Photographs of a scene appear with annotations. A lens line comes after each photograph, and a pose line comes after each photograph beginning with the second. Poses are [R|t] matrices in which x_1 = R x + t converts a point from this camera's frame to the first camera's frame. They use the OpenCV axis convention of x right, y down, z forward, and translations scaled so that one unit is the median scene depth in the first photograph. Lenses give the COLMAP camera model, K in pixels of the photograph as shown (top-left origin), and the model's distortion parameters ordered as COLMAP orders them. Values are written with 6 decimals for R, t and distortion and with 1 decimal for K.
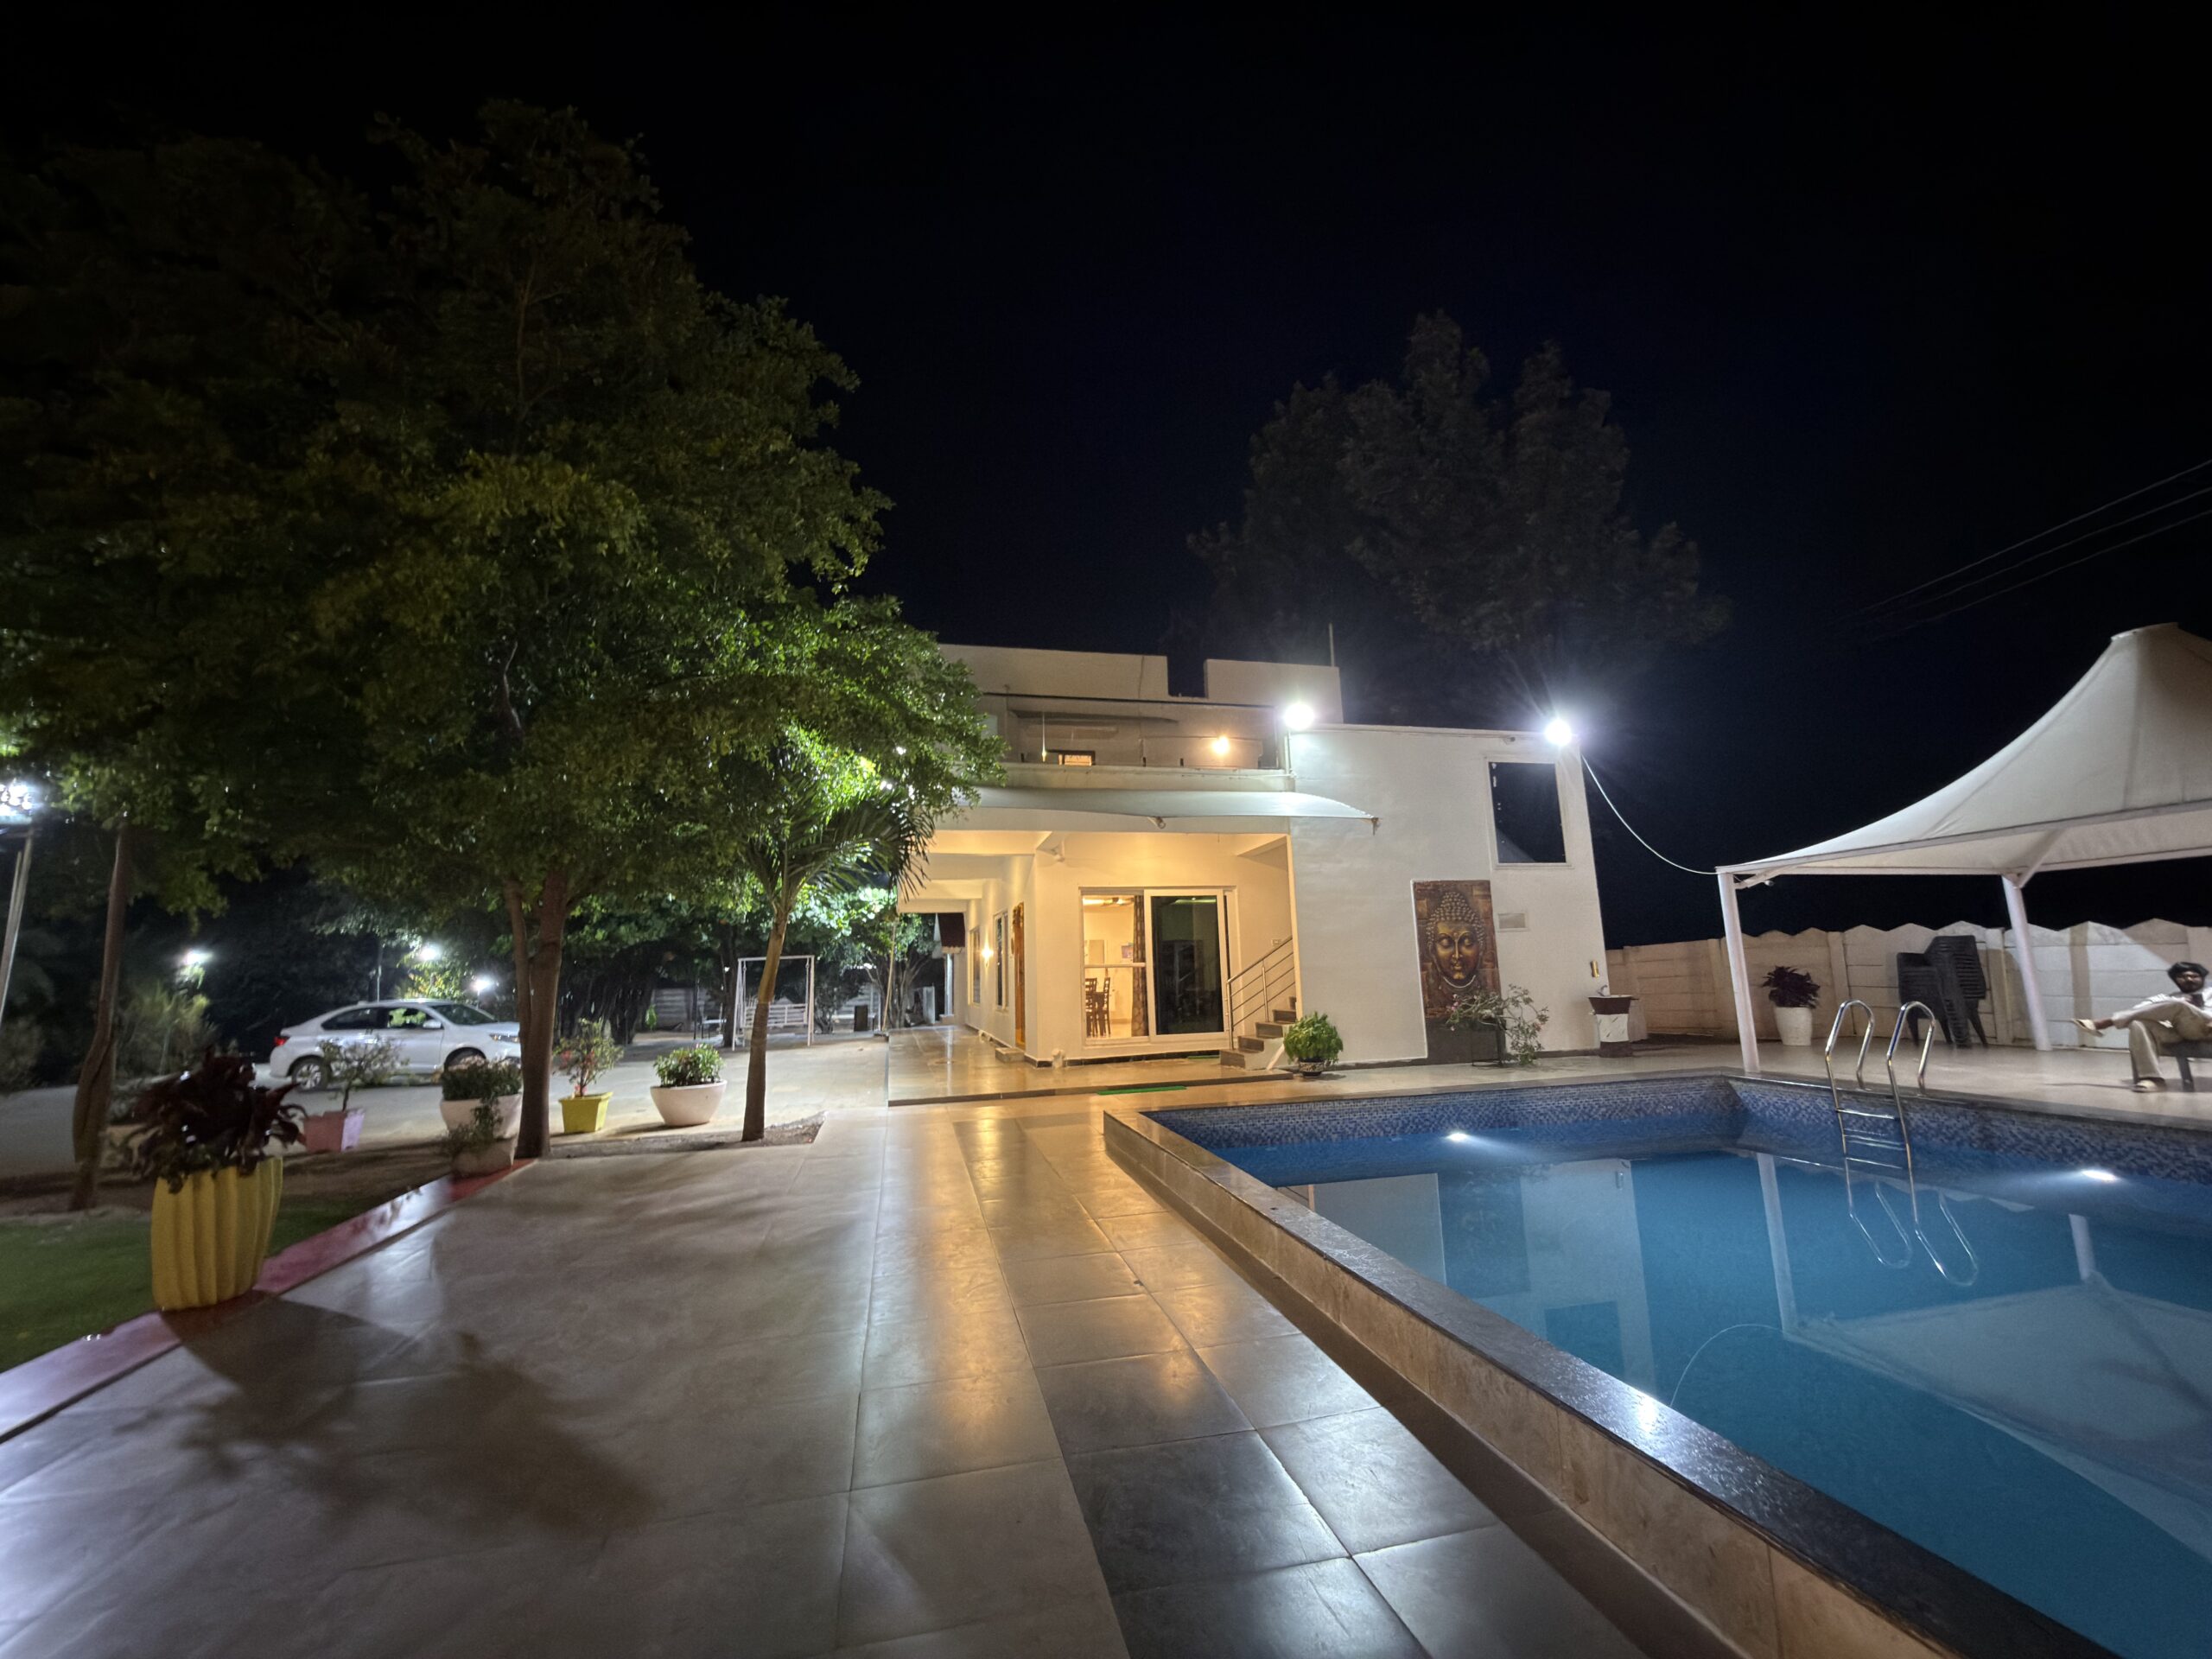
lens RADIAL K [[880.2, 0, 1109.9], [0, 880.2, 827.1], [0, 0, 1]] dist [0.002234, -0.001062]
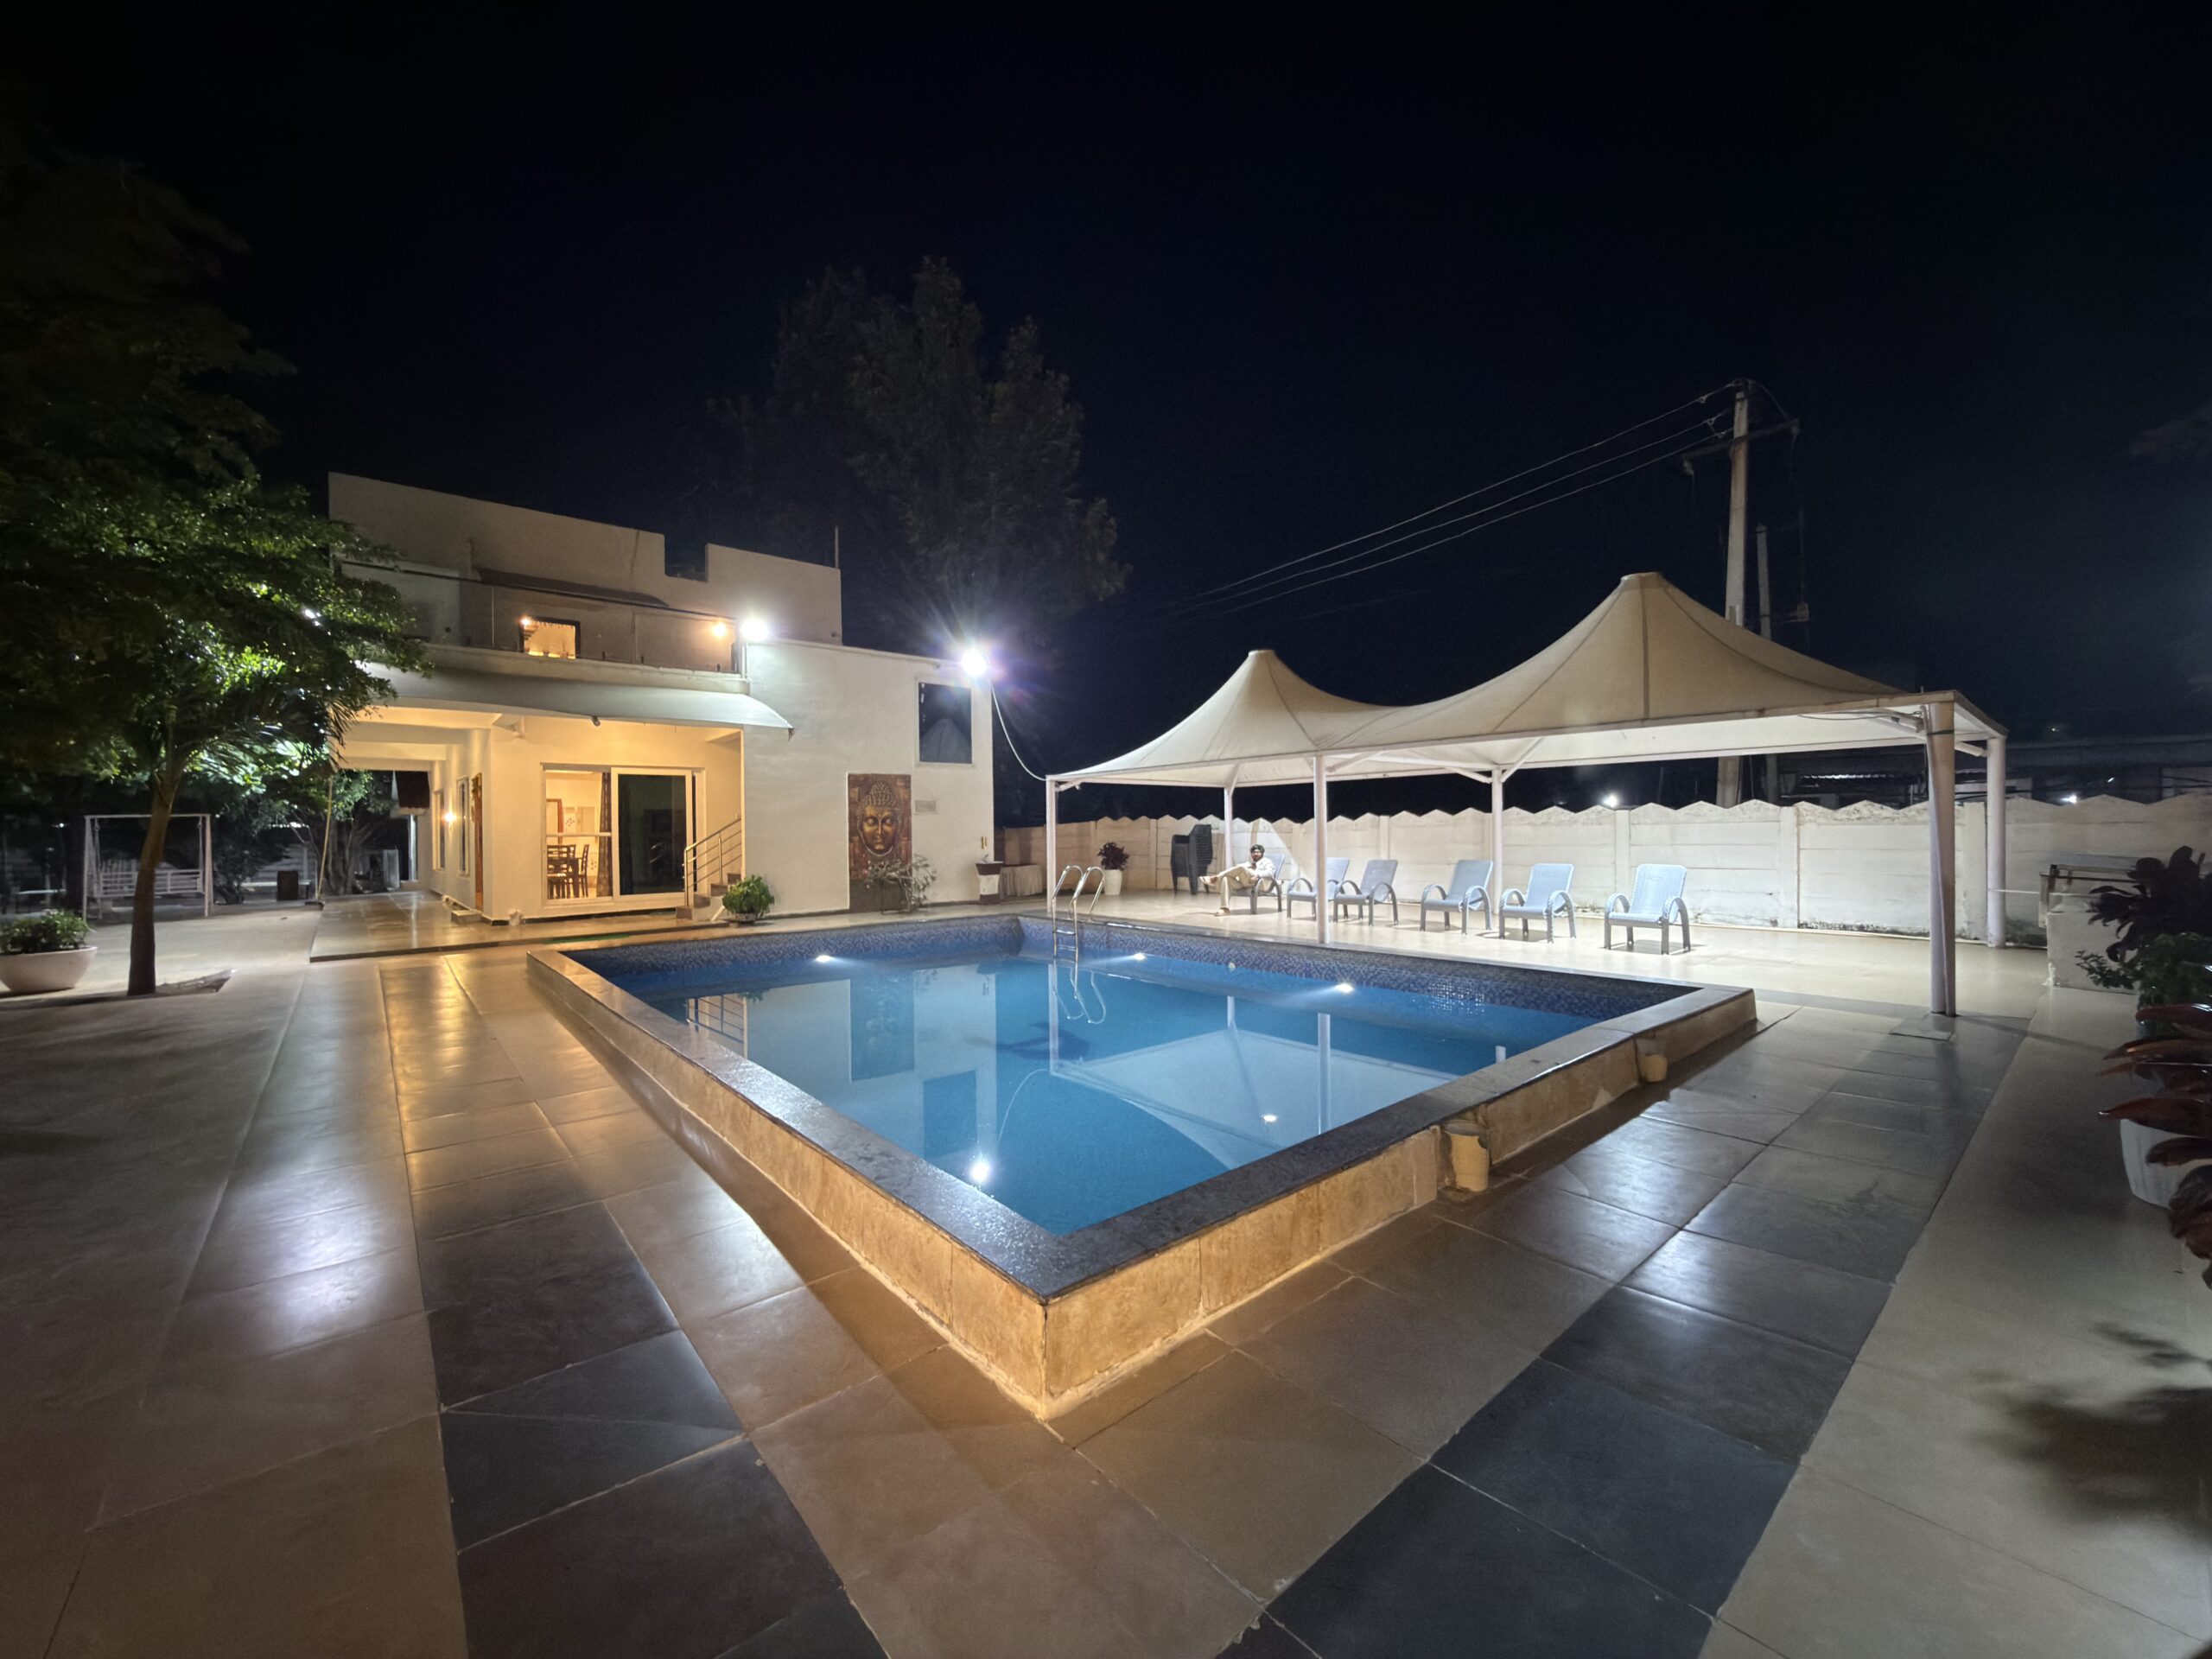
lens RADIAL K [[880.2, 0, 1104.9], [0, 880.2, 825.5], [0, 0, 1]] dist [0.002234, -0.001062]
pose [[0.890225, 0.019269, 0.455113, 0.095361], [-0.087395, 0.987769, 0.129128, -0.058480], [-0.447058, -0.154728, 0.881021, -0.285779]]
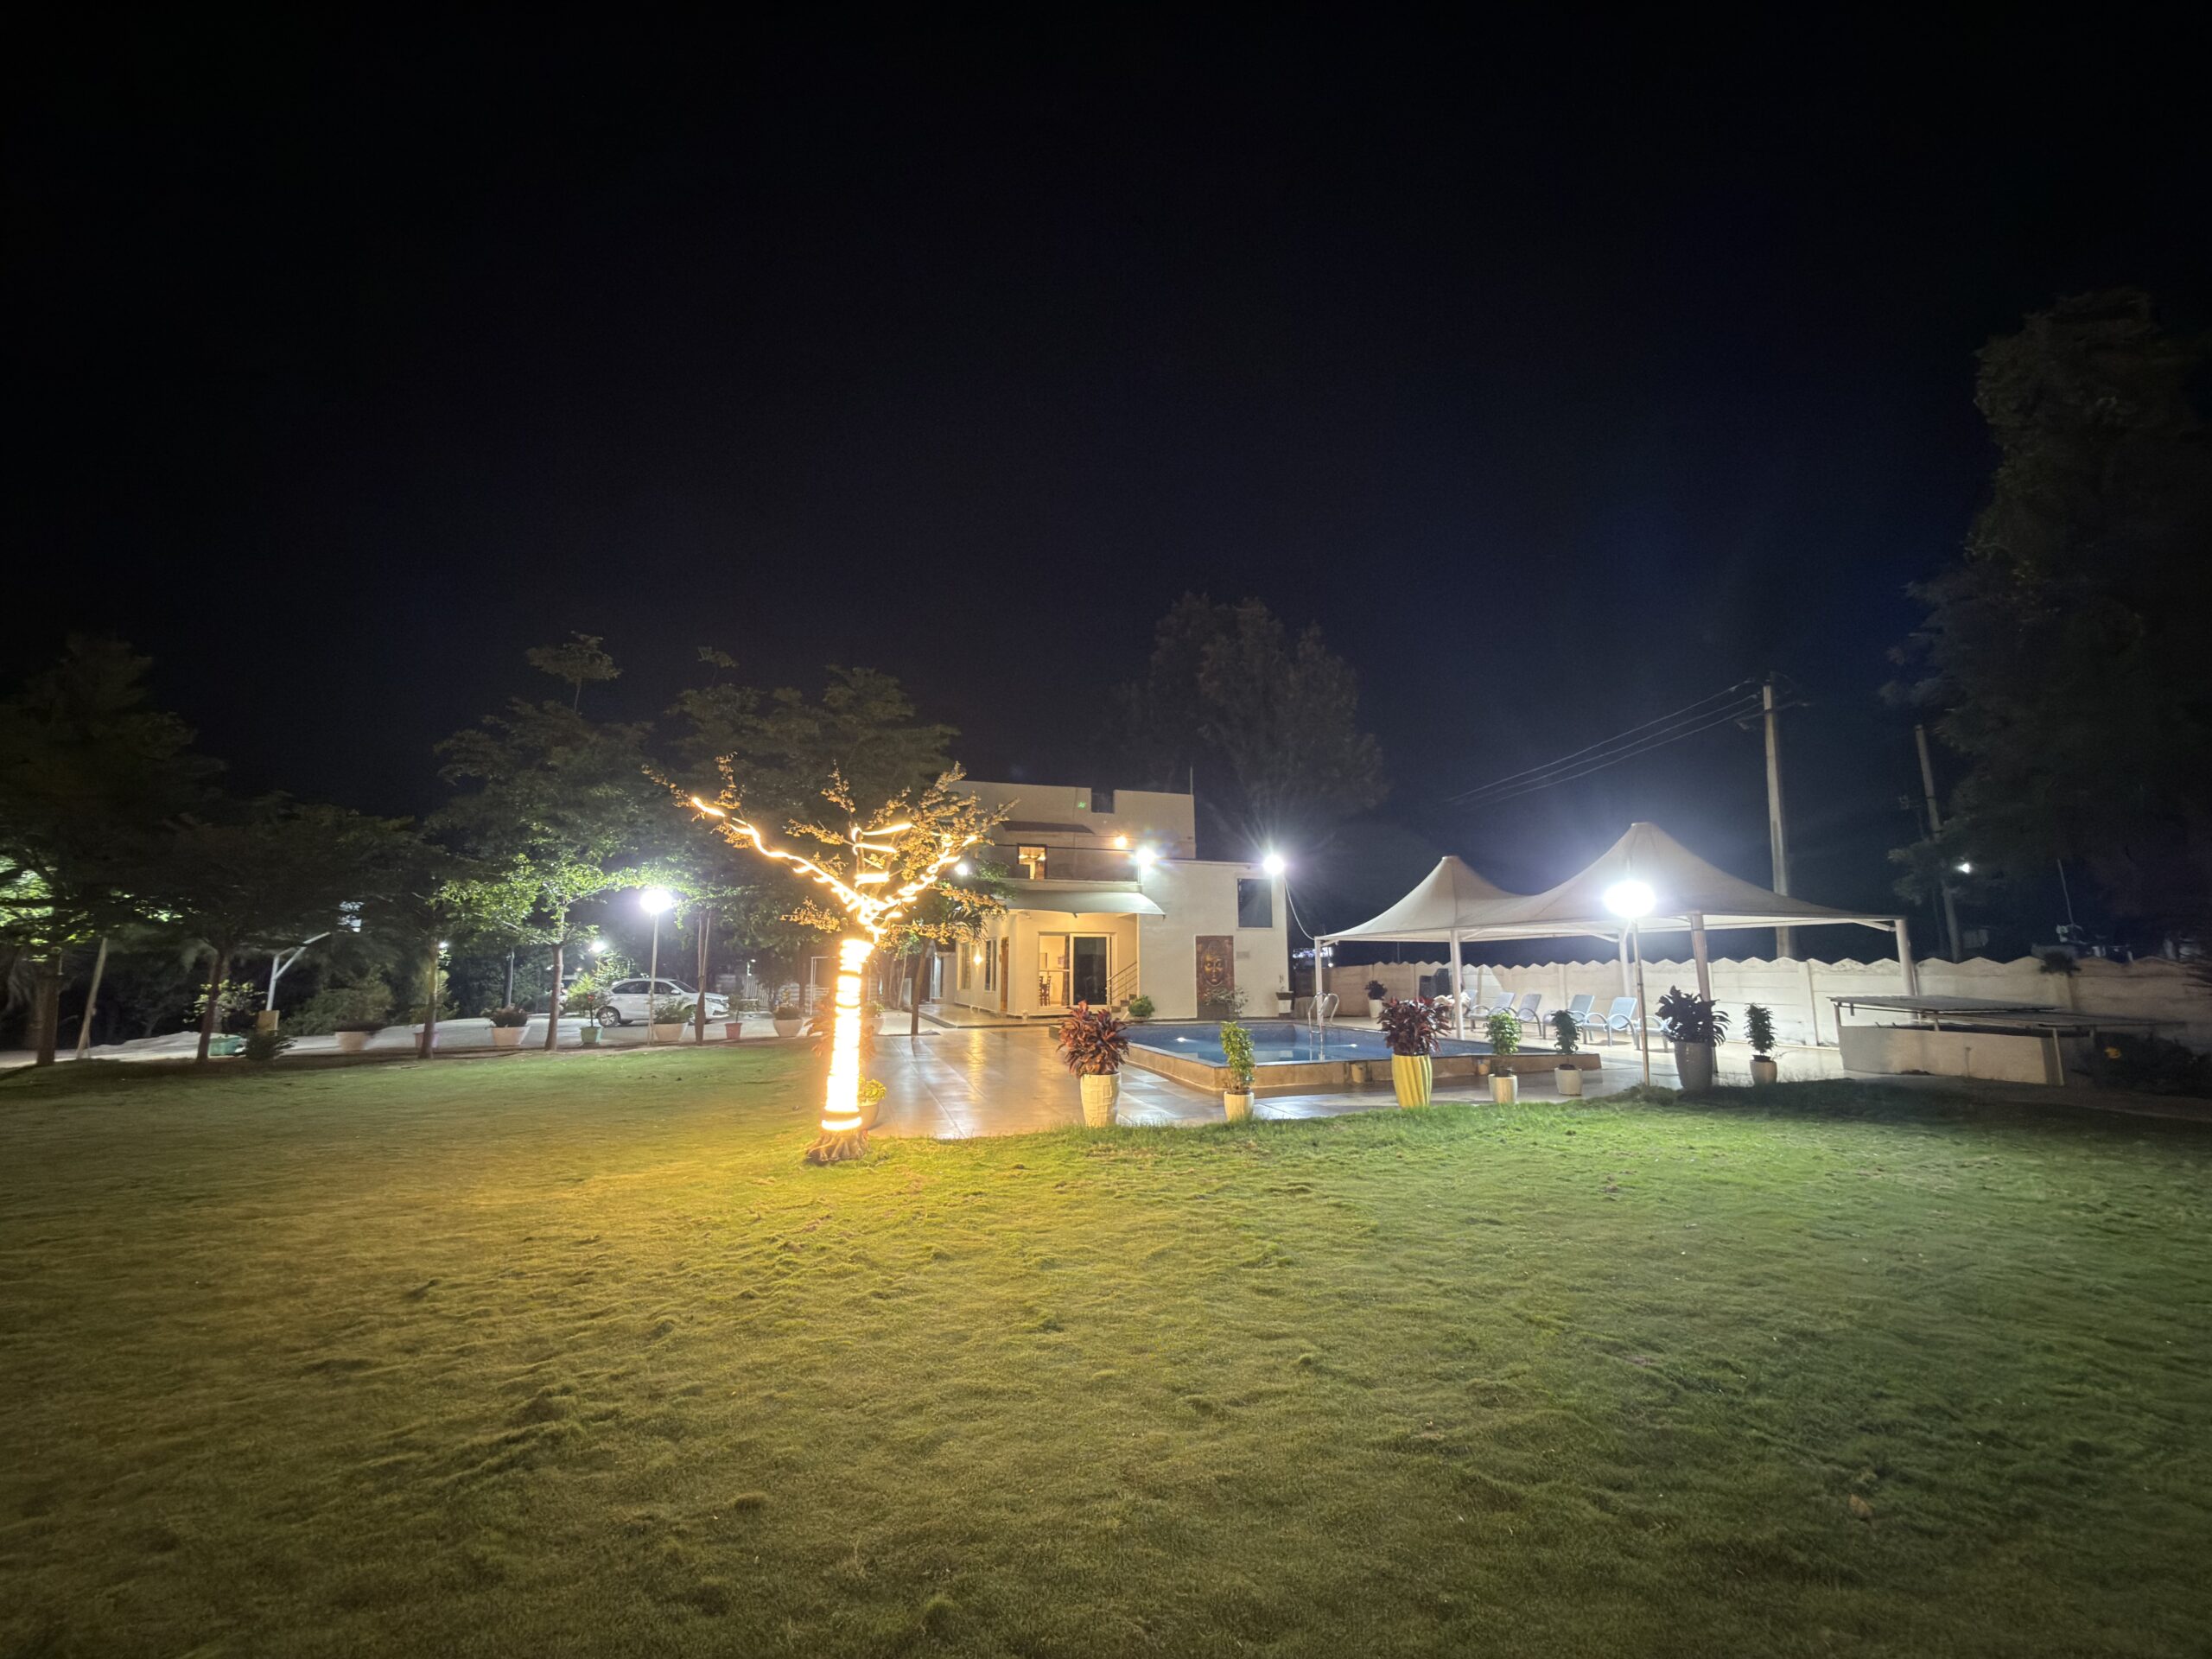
lens RADIAL K [[880.2, 0, 1103.3], [0, 880.2, 826.3], [0, 0, 1]] dist [0.002234, -0.001062]
pose [[0.997448, 0.038558, 0.060092, -0.017698], [-0.038656, 0.999252, 0.000473, -0.190730], [-0.060029, -0.002795, 0.998193, -1.088917]]
